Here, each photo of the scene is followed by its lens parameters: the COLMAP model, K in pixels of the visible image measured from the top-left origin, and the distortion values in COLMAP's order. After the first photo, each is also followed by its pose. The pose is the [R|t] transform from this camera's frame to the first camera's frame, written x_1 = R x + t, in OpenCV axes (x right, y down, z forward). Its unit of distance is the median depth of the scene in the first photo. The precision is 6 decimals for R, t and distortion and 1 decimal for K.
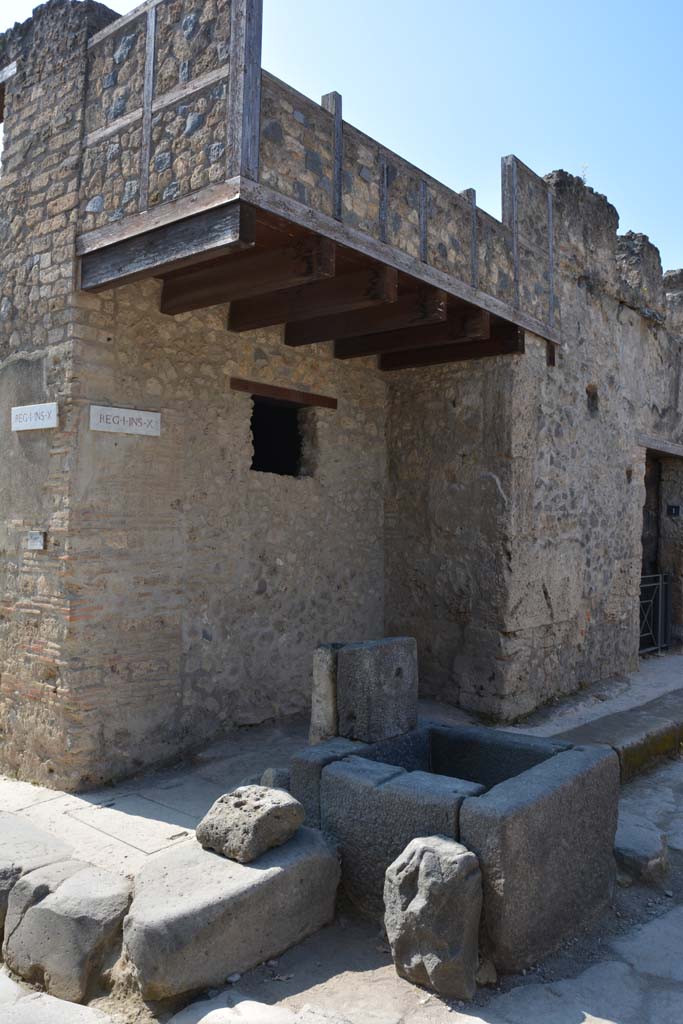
lens RADIAL K [[784.6, 0, 333.3], [0, 784.6, 512.1], [0, 0, 1]] dist [-0.129831, 0.024126]
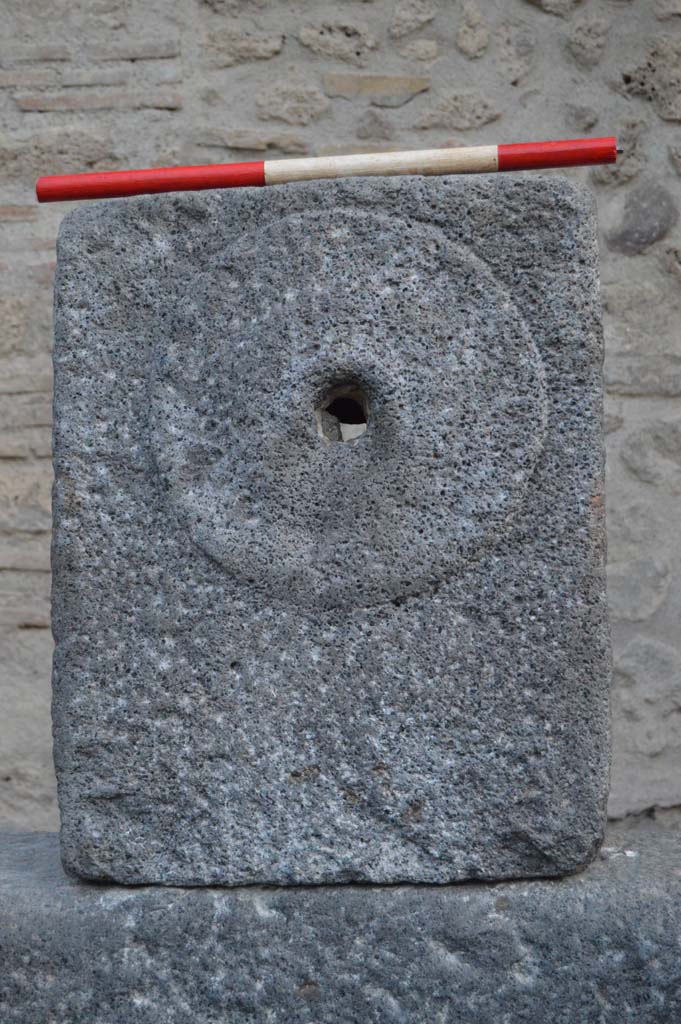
lens RADIAL K [[1772.9, 0, 343.0], [0, 1772.9, 520.9], [0, 0, 1]] dist [-0.018187, 0.000000]
pose [[0.664395, 0.018960, -0.747141, 0.221288], [0.023651, 0.998644, 0.046374, 0.148889], [0.747008, -0.048481, 0.663045, 0.560939]]
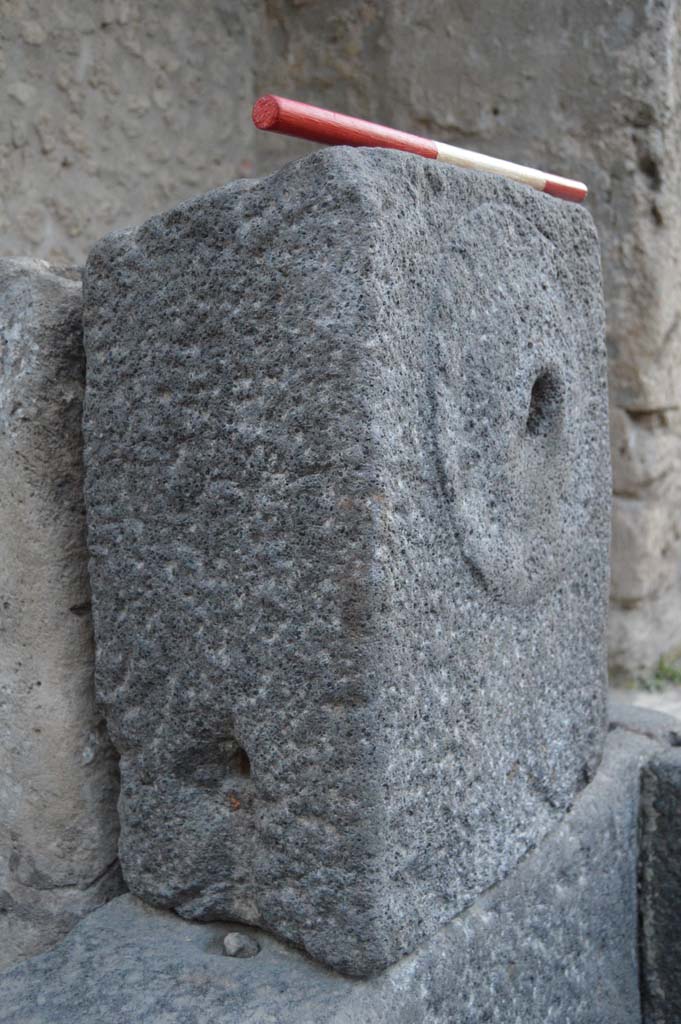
lens RADIAL K [[1053.2, 0, 341.6], [0, 1053.2, 525.2], [0, 0, 1]] dist [-0.067036, 0.000000]
pose [[0.981715, -0.043643, 0.185284, 0.009890], [0.019516, 0.991309, 0.130097, 0.142276], [-0.189351, -0.124102, 0.974035, 0.581641]]
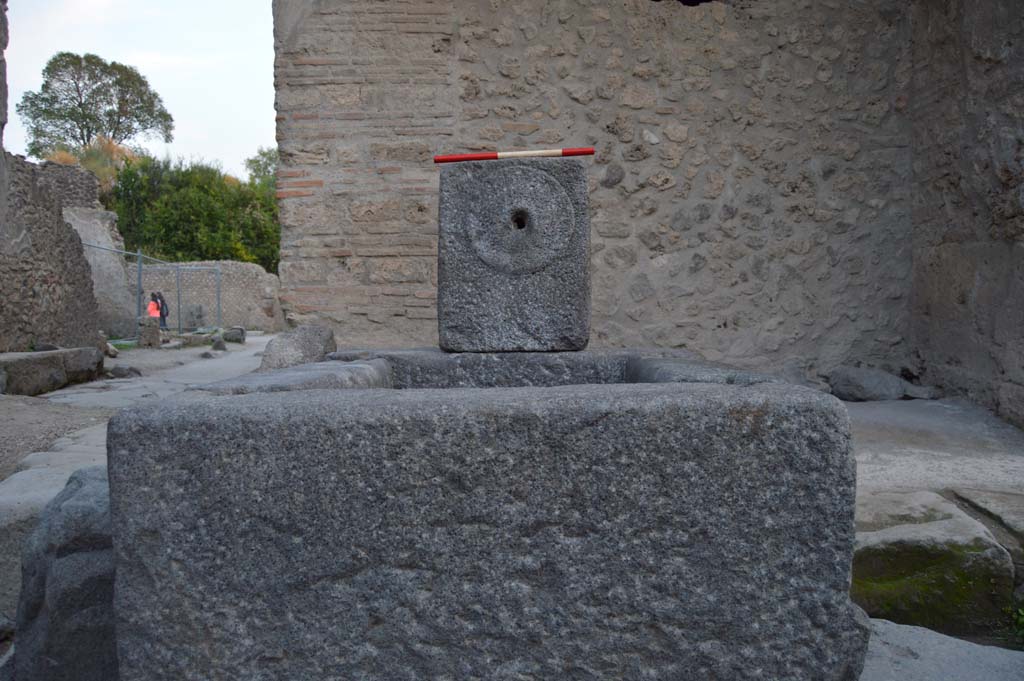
lens RADIAL K [[804.8, 0, 515.0], [0, 804.8, 342.9], [0, 0, 1]] dist [-0.090768, 0.032819]
pose [[0.685349, 0.048125, -0.726622, 0.323000], [0.011772, 0.996951, 0.077133, 0.172414], [0.728119, -0.061417, 0.682693, 0.453887]]
